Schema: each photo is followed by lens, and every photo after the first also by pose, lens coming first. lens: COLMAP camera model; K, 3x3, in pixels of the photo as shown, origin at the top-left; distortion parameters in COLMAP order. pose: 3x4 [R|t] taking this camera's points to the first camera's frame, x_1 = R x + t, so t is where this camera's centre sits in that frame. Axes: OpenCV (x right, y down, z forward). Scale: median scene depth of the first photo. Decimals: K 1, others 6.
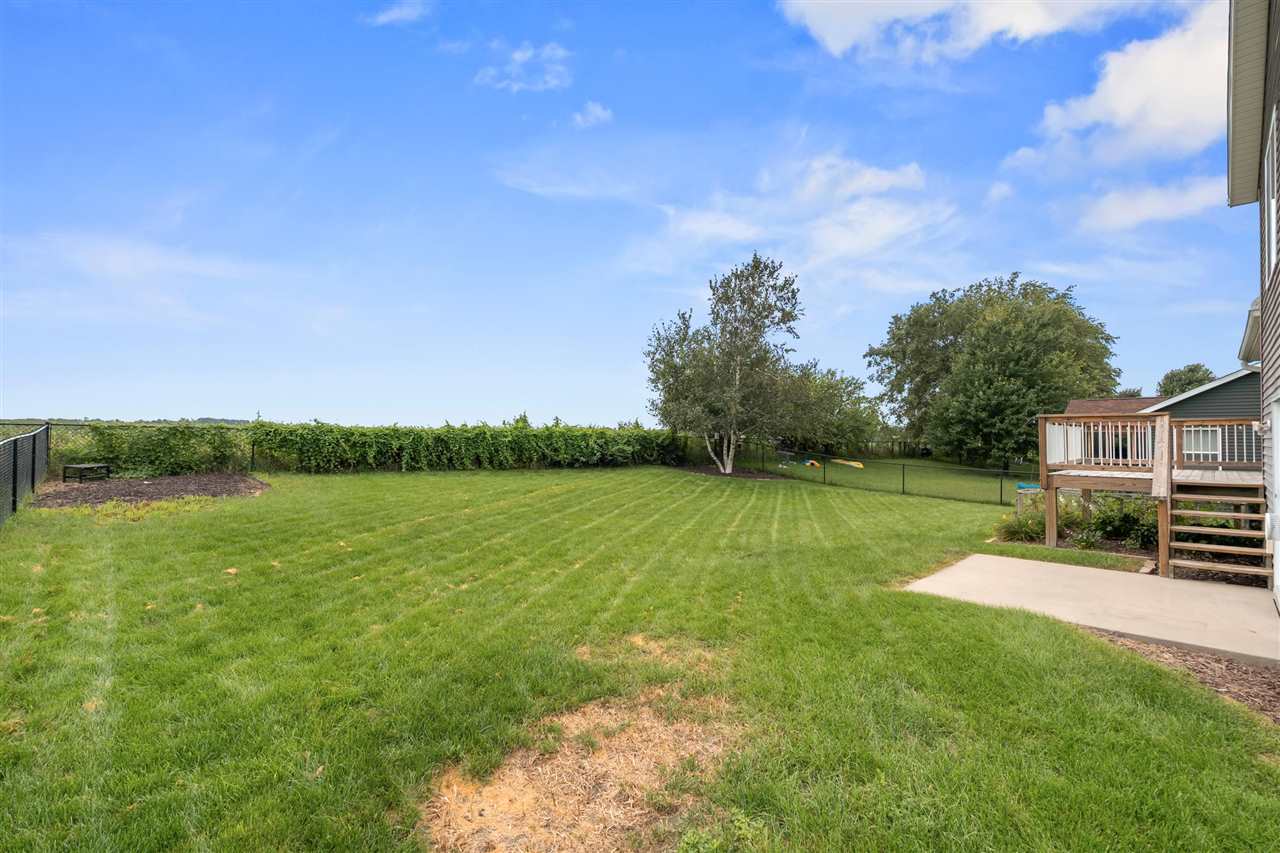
lens RADIAL K [[579.9, 0, 640.4], [0, 579.9, 434.0], [0, 0, 1]] dist [-0.001120, -0.000337]
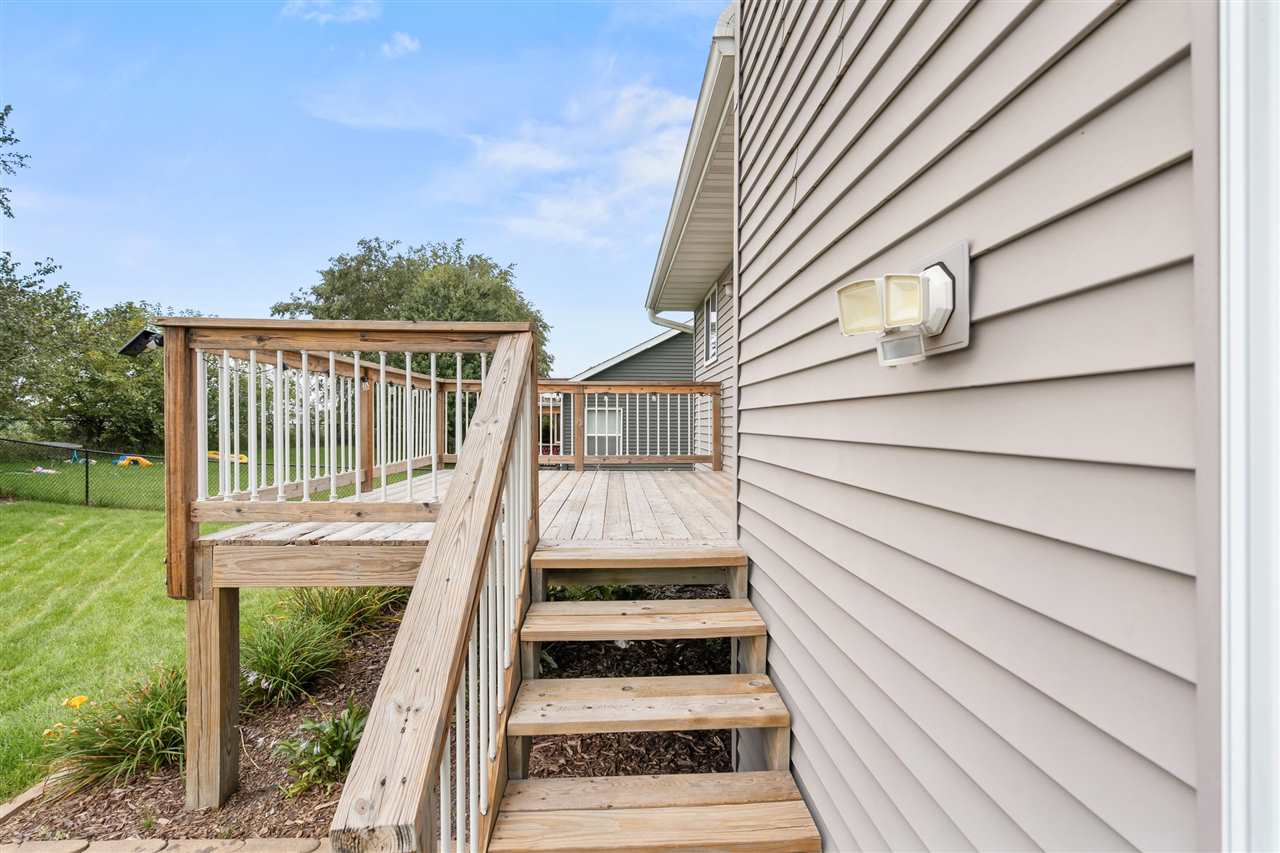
lens RADIAL K [[563.3, 0, 640.0], [0, 563.3, 426.5], [0, 0, 1]] dist [-0.000593, -0.000107]
pose [[0.675521, -0.009987, 0.737273, 0.212922], [-0.004154, 0.999841, 0.017351, 0.003336], [-0.737329, -0.014784, 0.675372, 0.218288]]
